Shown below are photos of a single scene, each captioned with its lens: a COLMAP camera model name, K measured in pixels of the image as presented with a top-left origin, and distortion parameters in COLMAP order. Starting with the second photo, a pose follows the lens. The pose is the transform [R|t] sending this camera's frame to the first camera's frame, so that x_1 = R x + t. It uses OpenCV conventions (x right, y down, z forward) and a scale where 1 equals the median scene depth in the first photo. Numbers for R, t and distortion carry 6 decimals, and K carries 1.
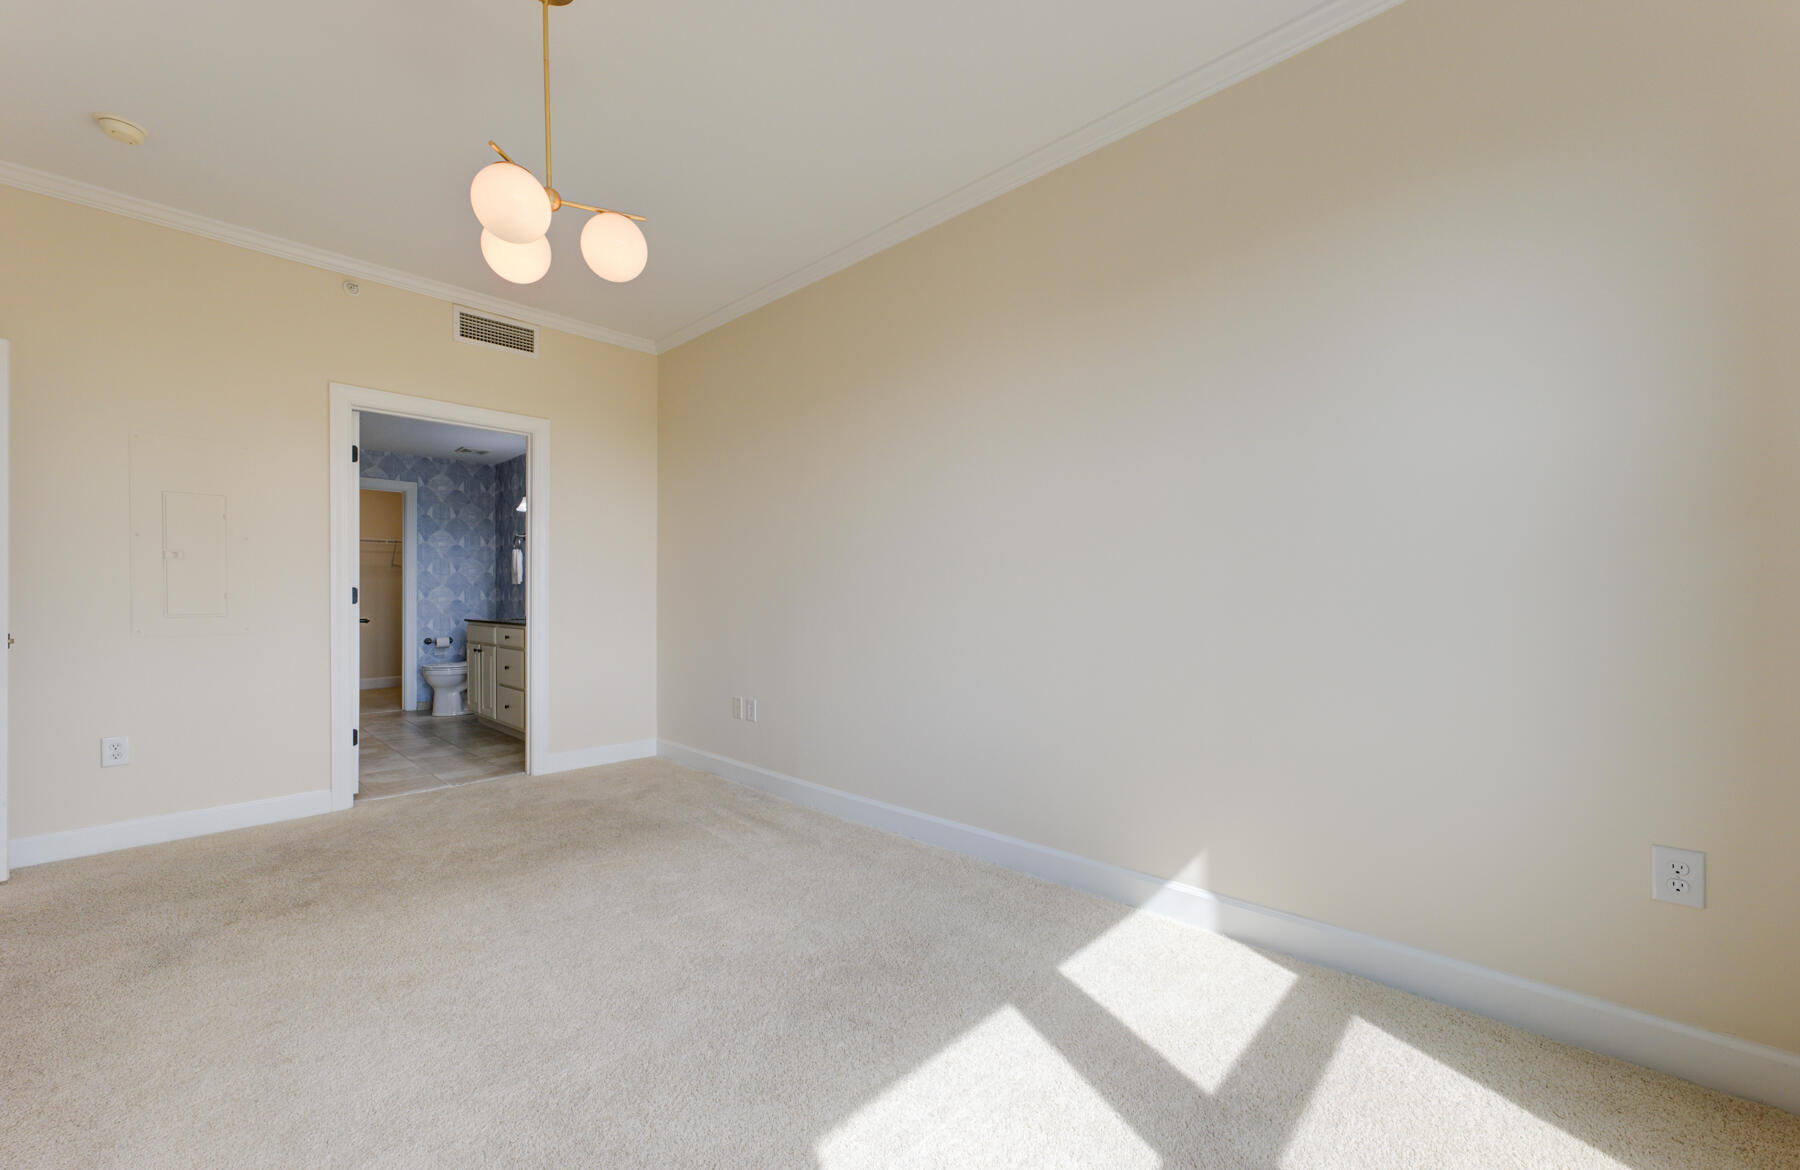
lens RADIAL K [[708.0, 0, 888.5], [0, 708.0, 609.4], [0, 0, 1]] dist [-0.005394, 0.002457]
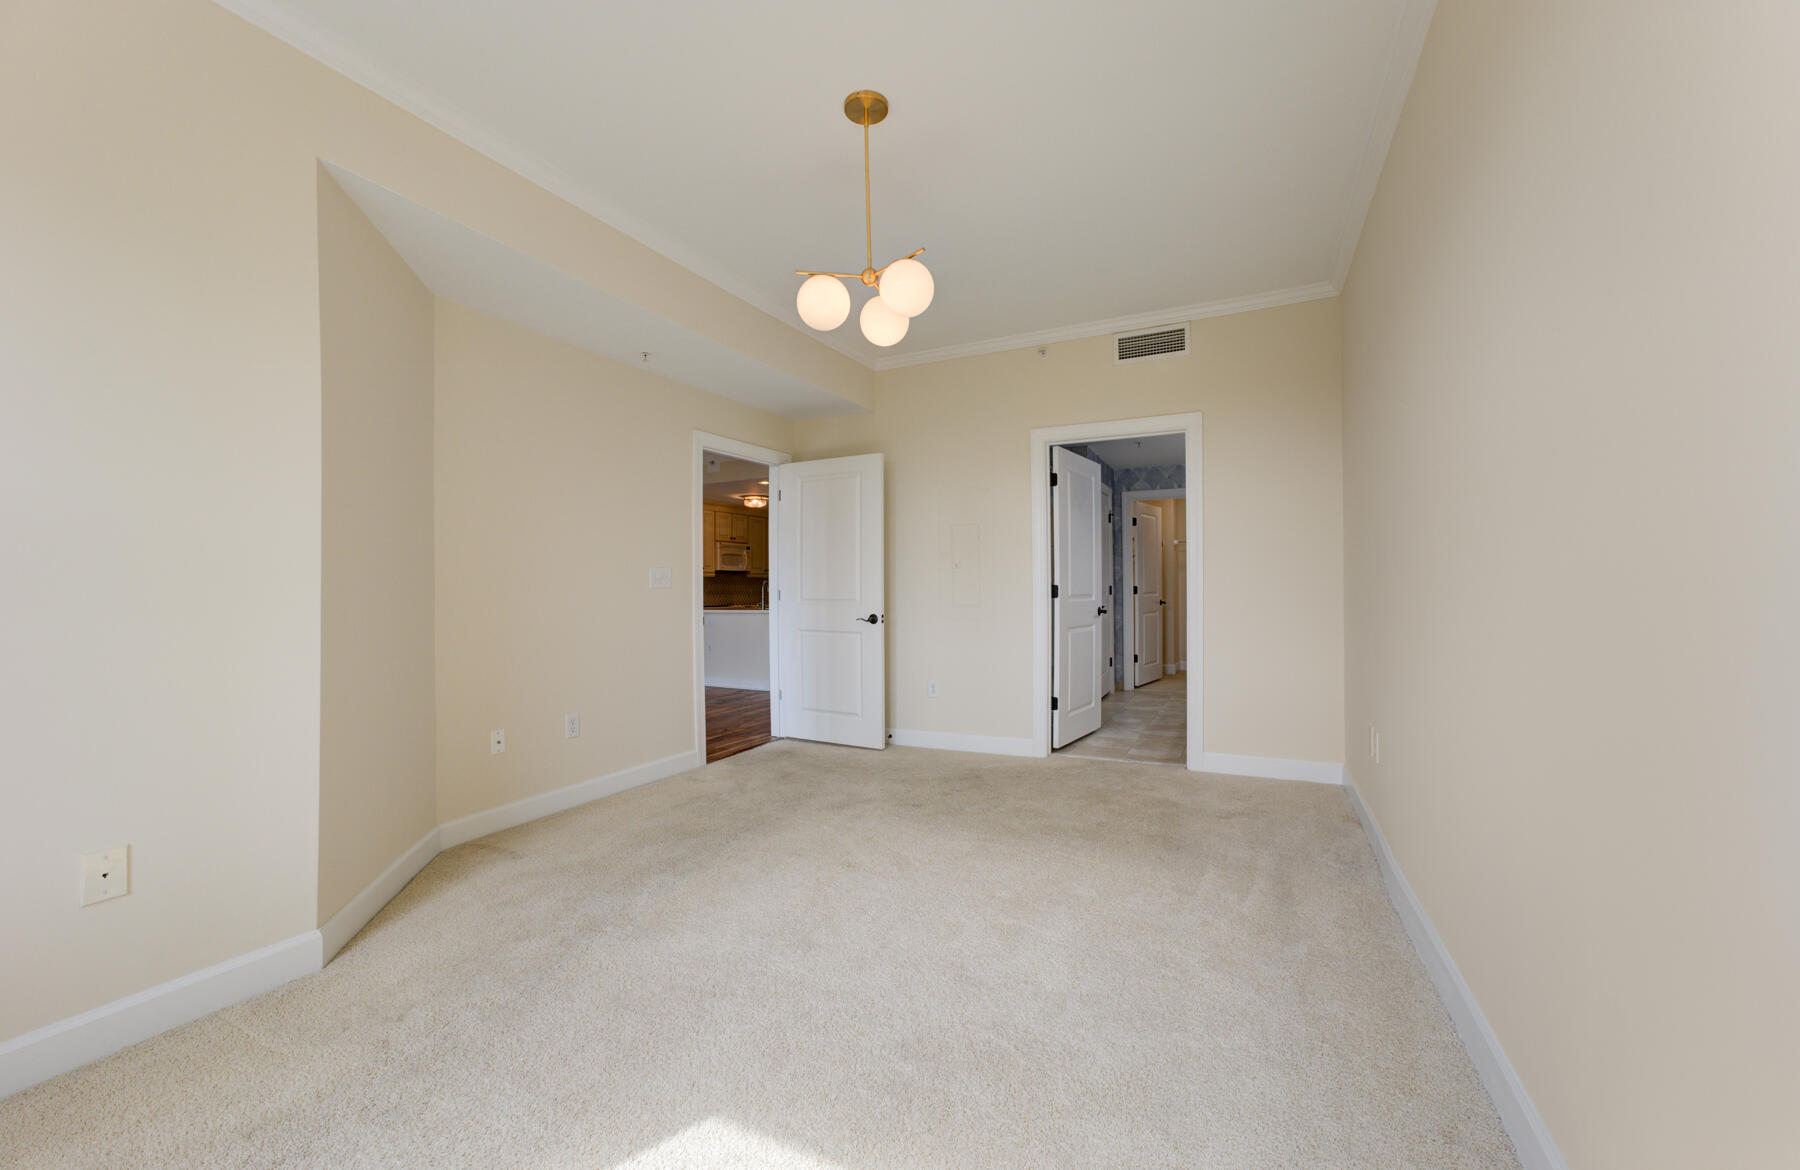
lens RADIAL K [[708.0, 0, 896.8], [0, 708.0, 577.8], [0, 0, 1]] dist [-0.005394, 0.002457]
pose [[0.312630, -0.023179, -0.949592, 0.197868], [-0.008568, 0.999593, -0.027221, -0.003076], [0.949836, 0.016646, 0.312304, 0.181206]]
